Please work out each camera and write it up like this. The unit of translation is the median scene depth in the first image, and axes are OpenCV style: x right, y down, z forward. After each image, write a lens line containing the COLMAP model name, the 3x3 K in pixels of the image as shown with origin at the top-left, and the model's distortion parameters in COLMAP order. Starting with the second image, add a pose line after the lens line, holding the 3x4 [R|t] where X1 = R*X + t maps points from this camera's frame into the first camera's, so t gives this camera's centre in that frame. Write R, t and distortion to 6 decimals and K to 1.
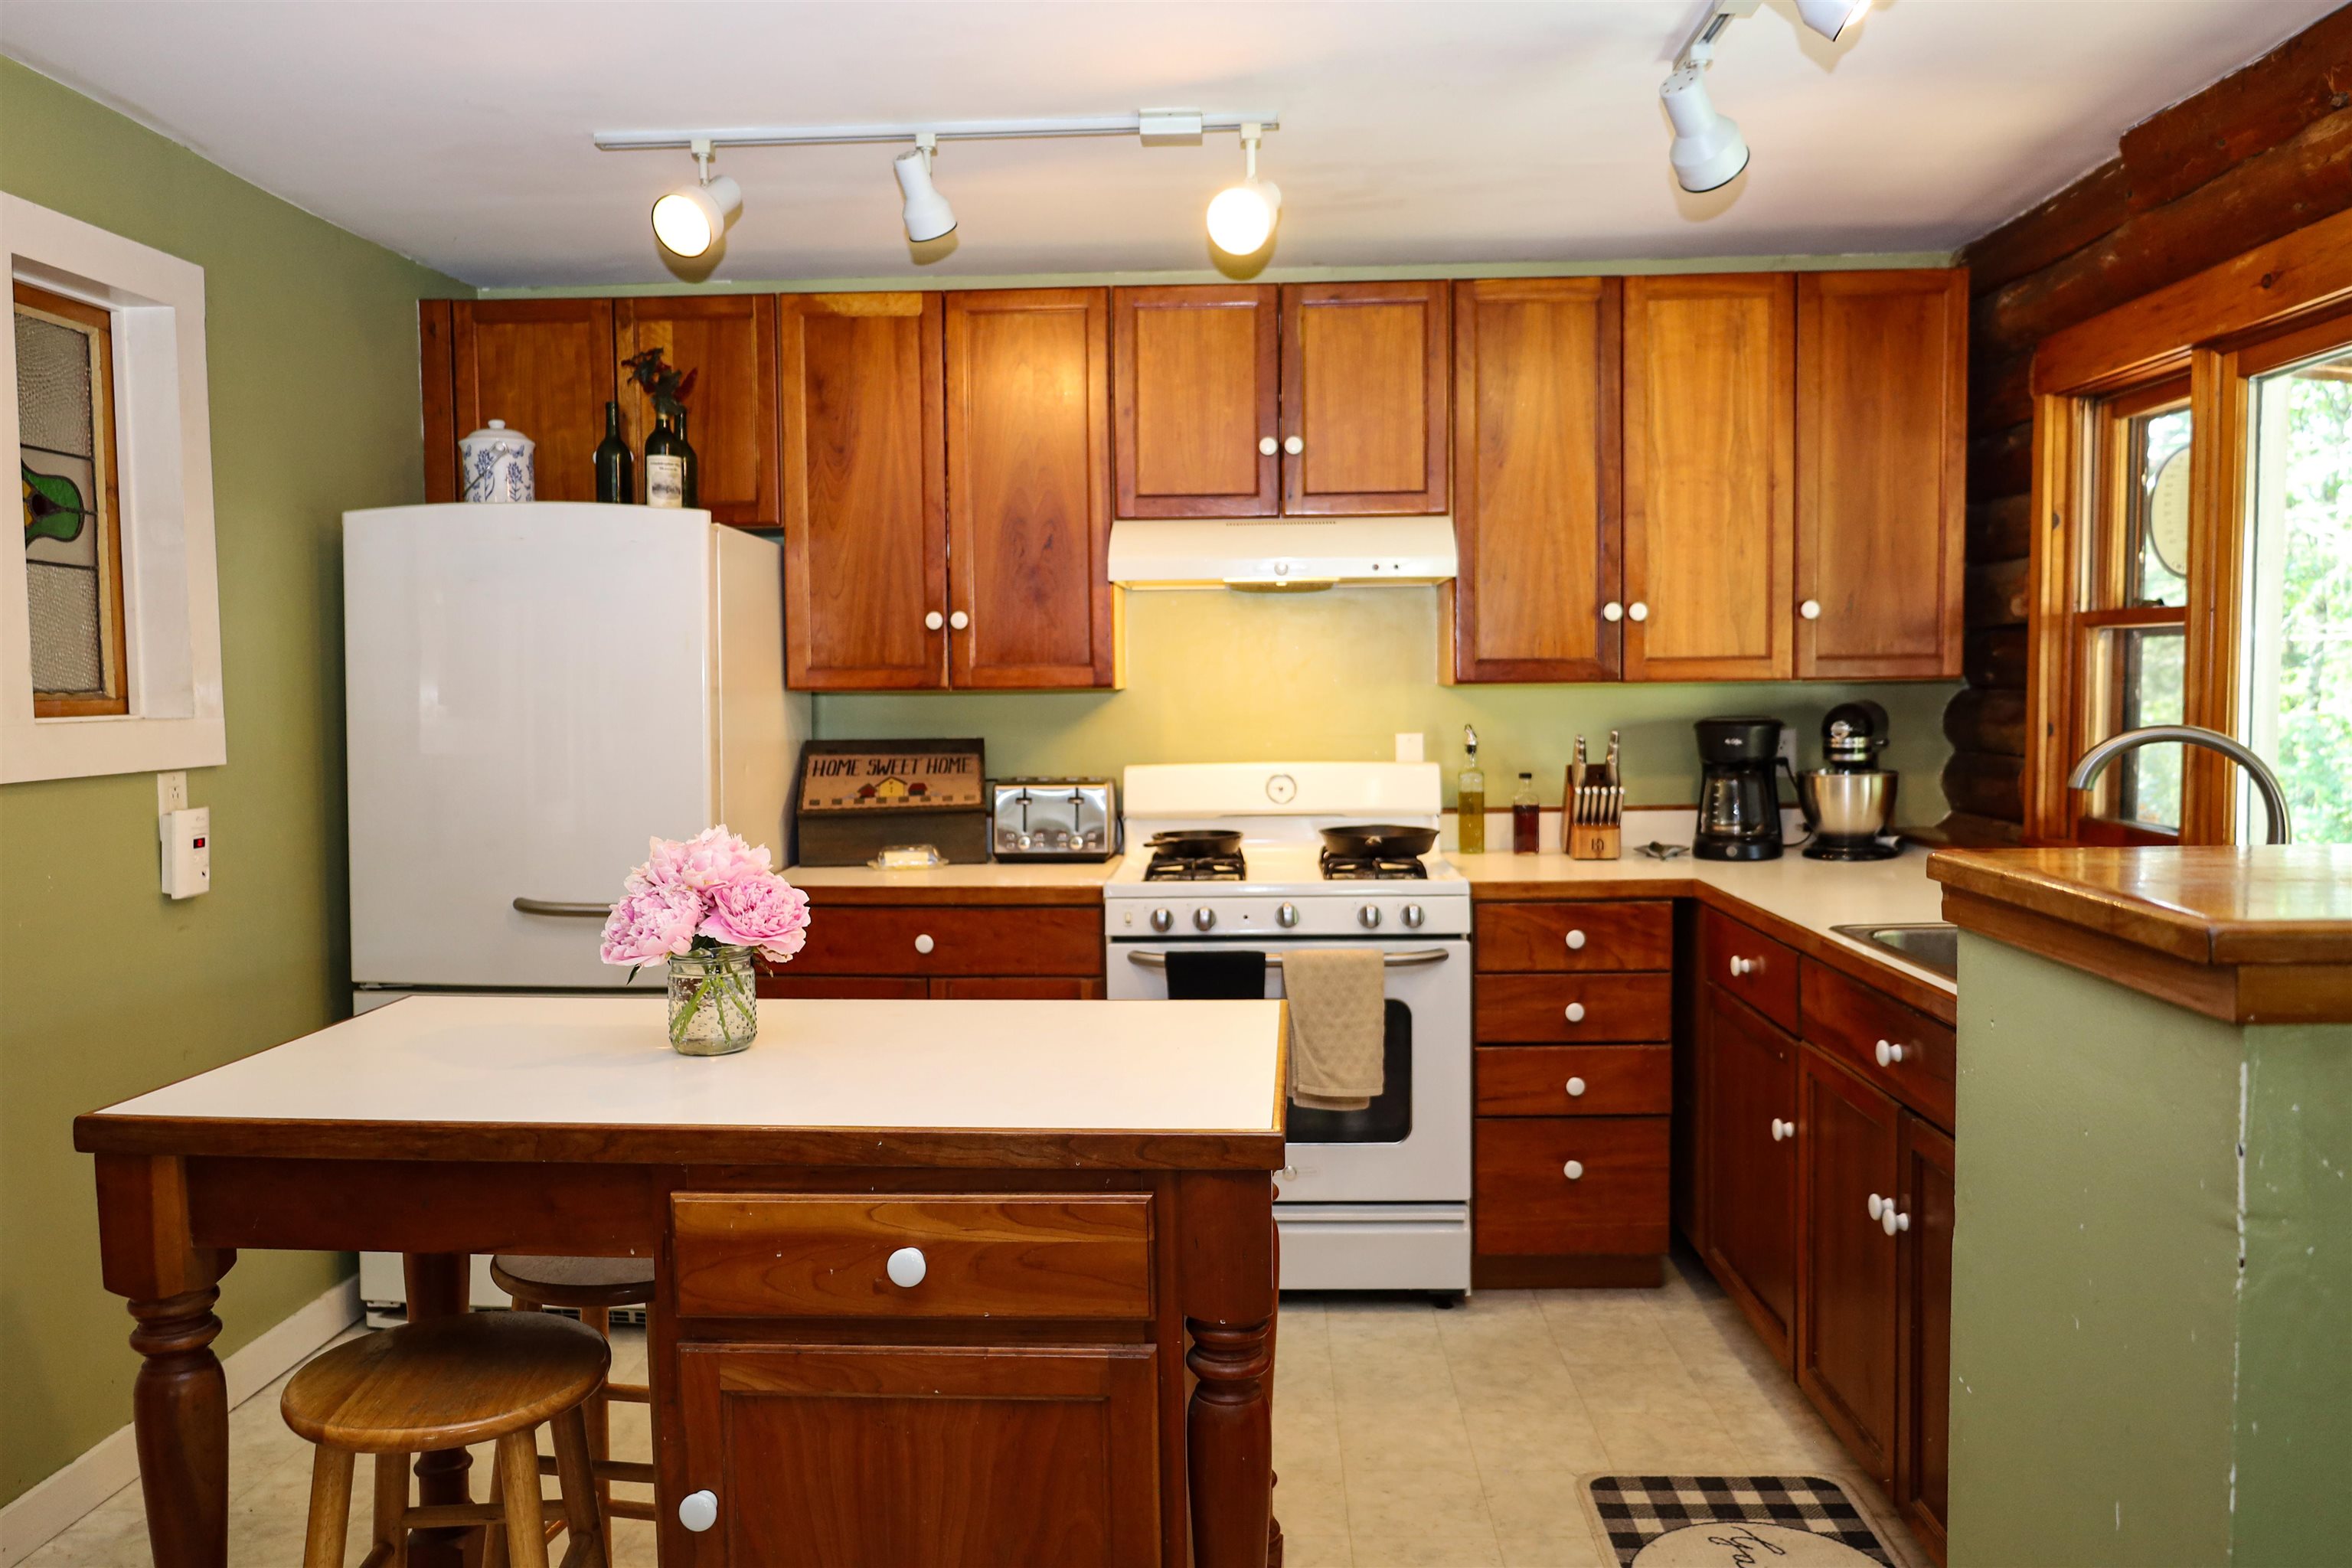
lens RADIAL K [[1704.1, 0, 1213.5], [0, 1704.1, 776.3], [0, 0, 1]] dist [0.003956, 0.000961]
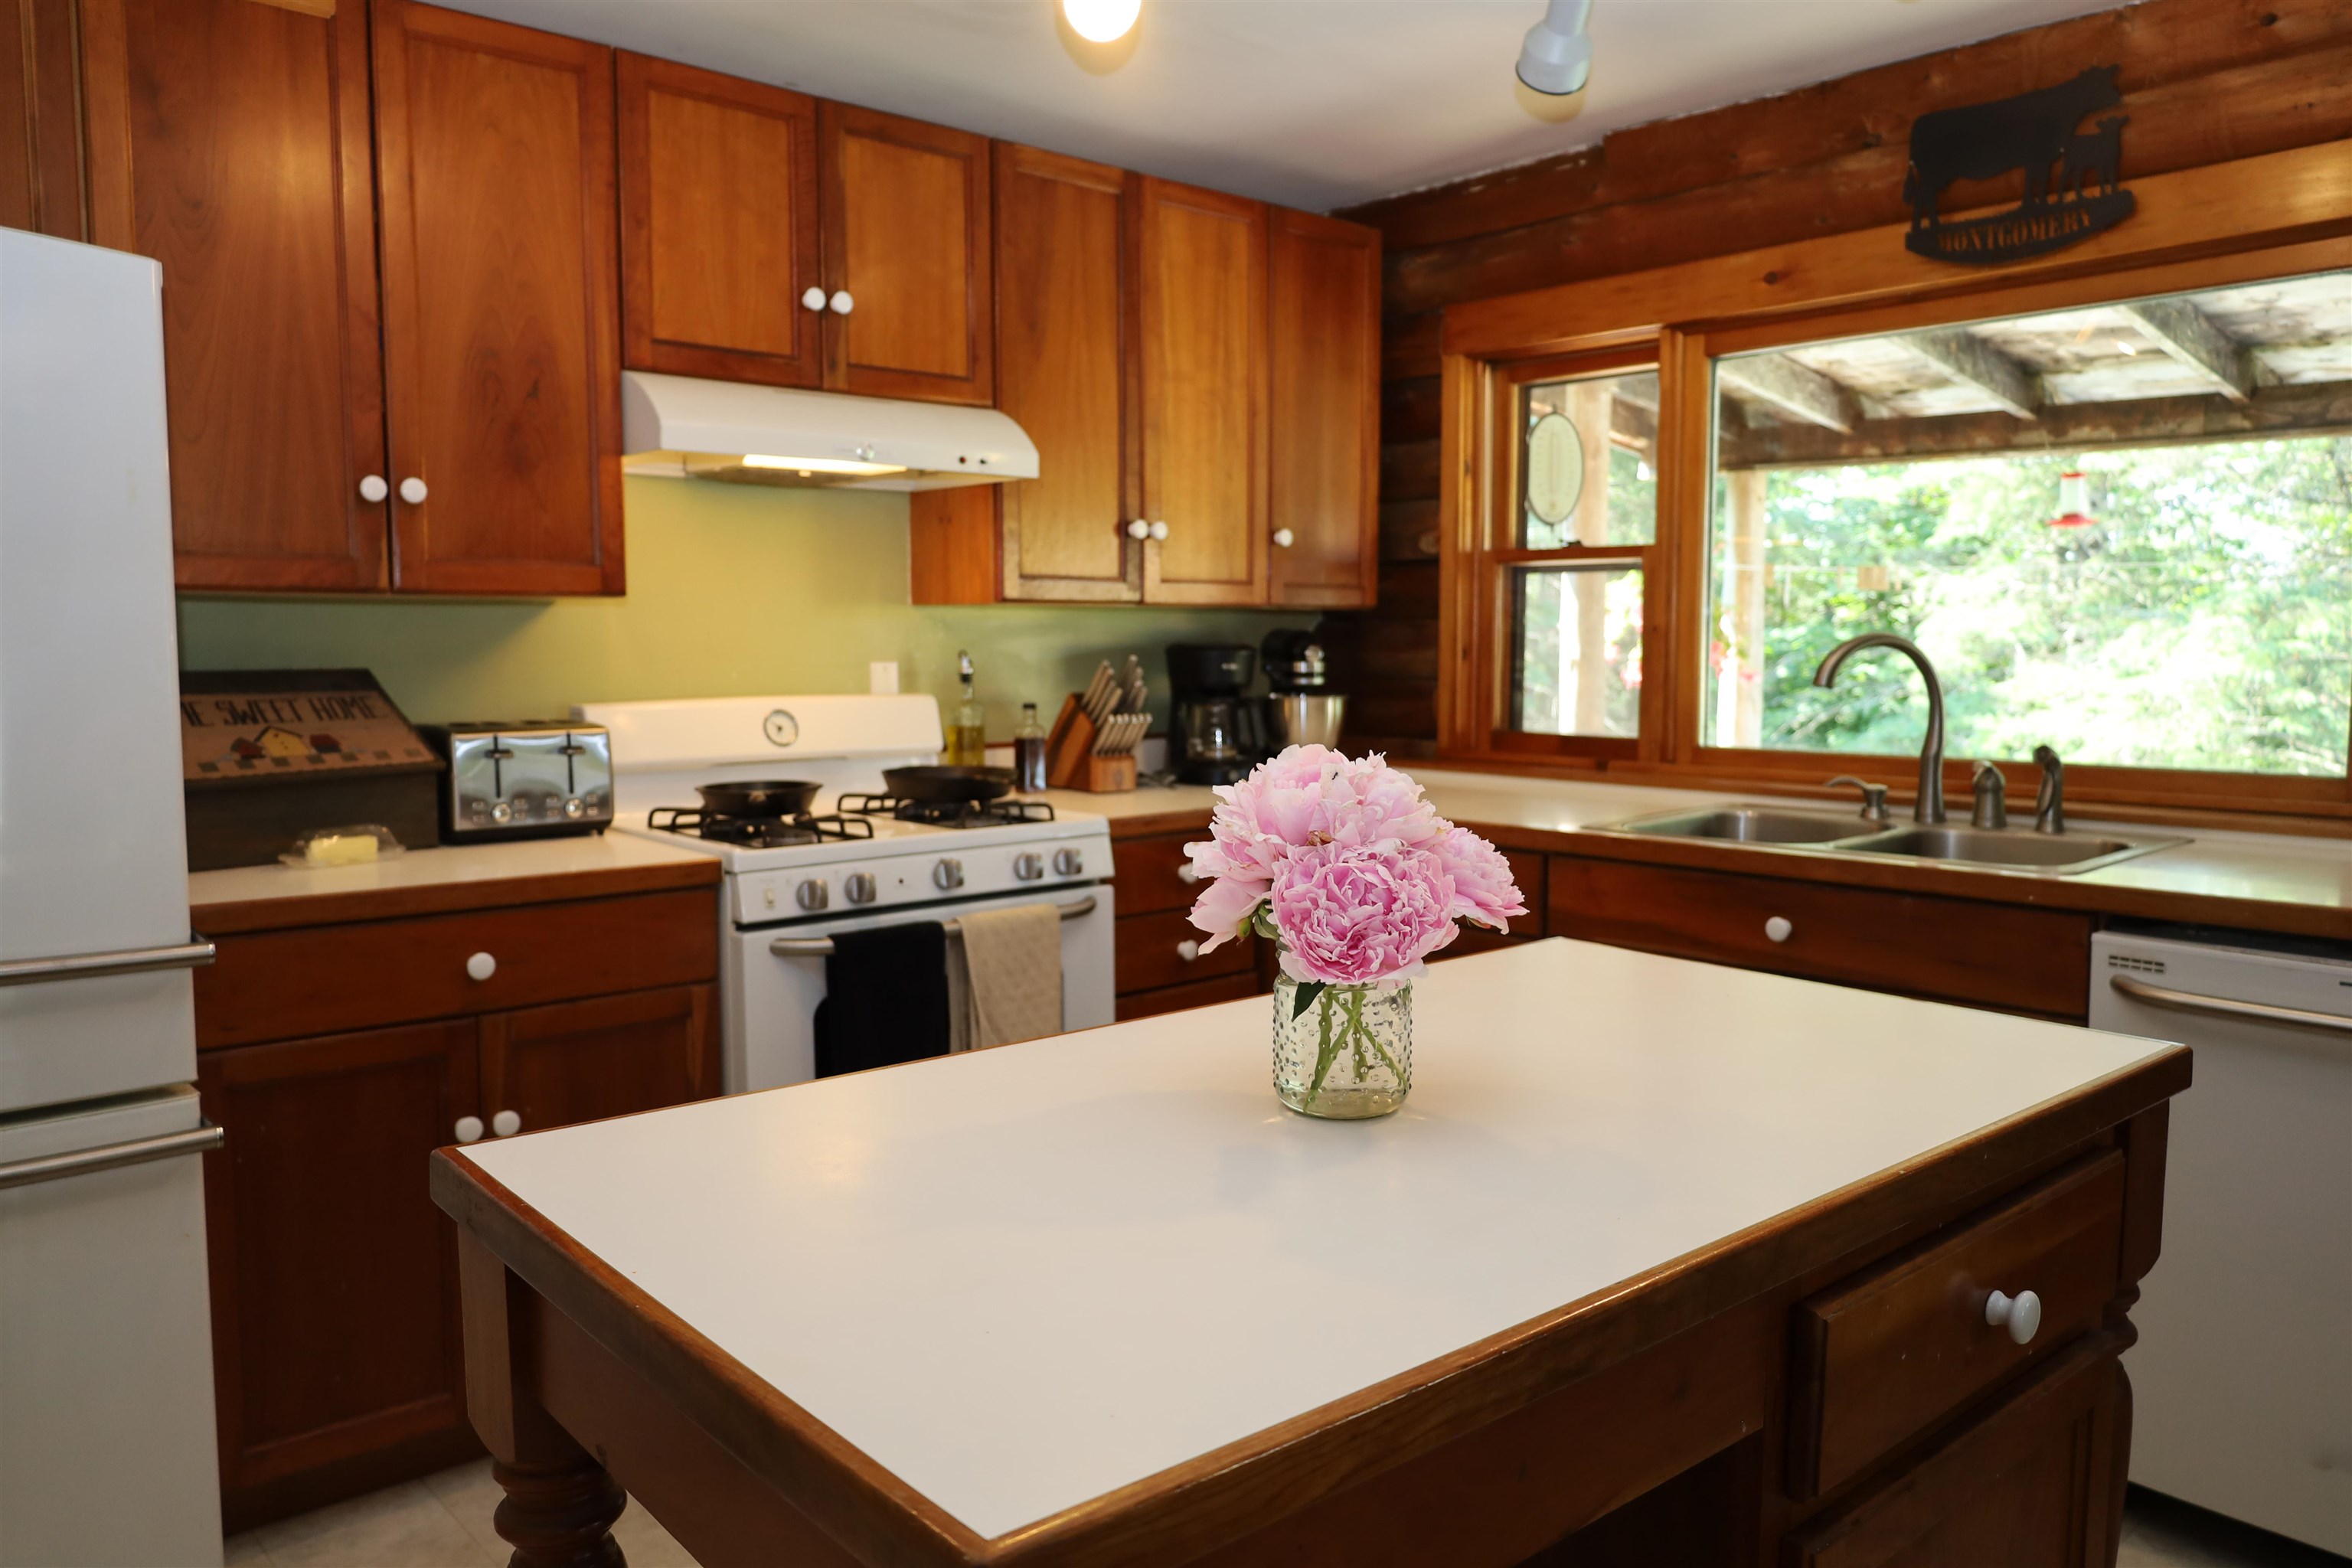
lens RADIAL K [[1665.6, 0, 1176.0], [0, 1665.6, 784.0], [0, 0, 1]] dist [-0.004890, -0.001660]
pose [[0.723992, -0.050415, 0.687964, -0.394396], [0.032628, 0.998712, 0.038851, 0.009428], [-0.689037, -0.005680, 0.724704, 0.314582]]
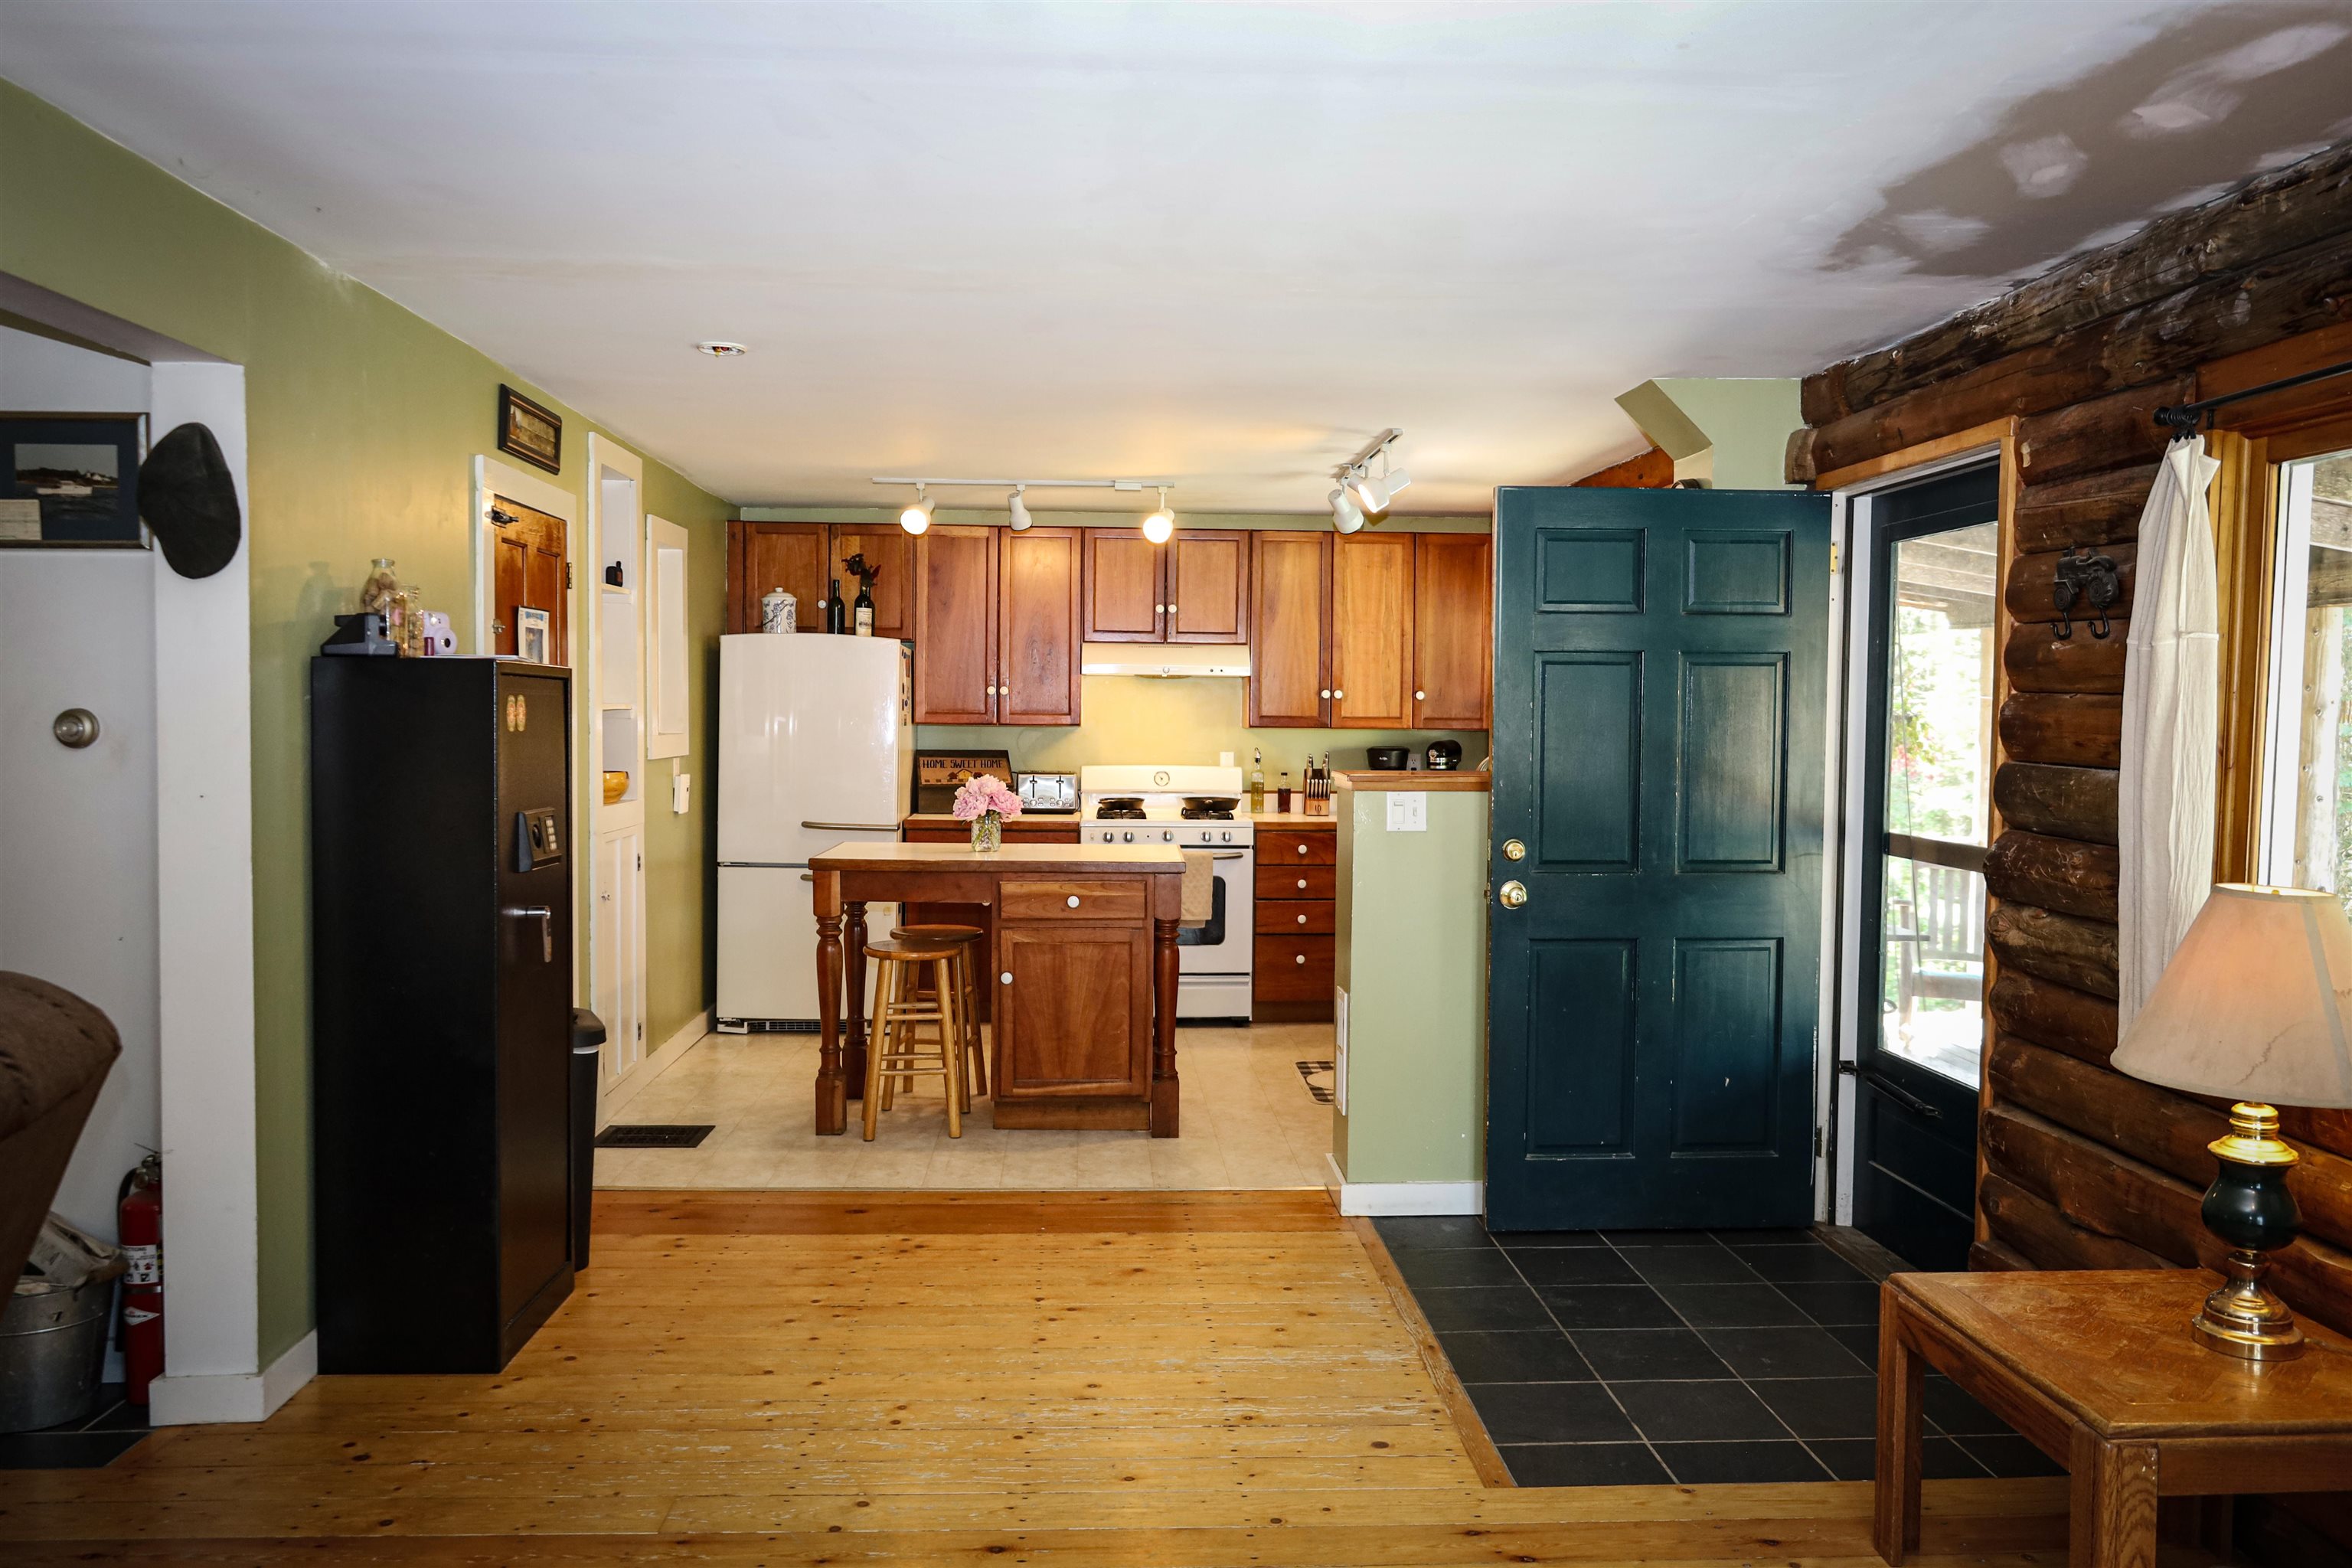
lens RADIAL K [[1730.6, 0, 1176.0], [0, 1730.6, 784.0], [0, 0, 1]] dist [-0.002011, -0.004650]
pose [[0.996330, 0.017723, 0.083740, -0.118402], [-0.016477, 0.999743, -0.015544, 0.046911], [-0.083994, 0.014107, 0.996366, -1.060535]]
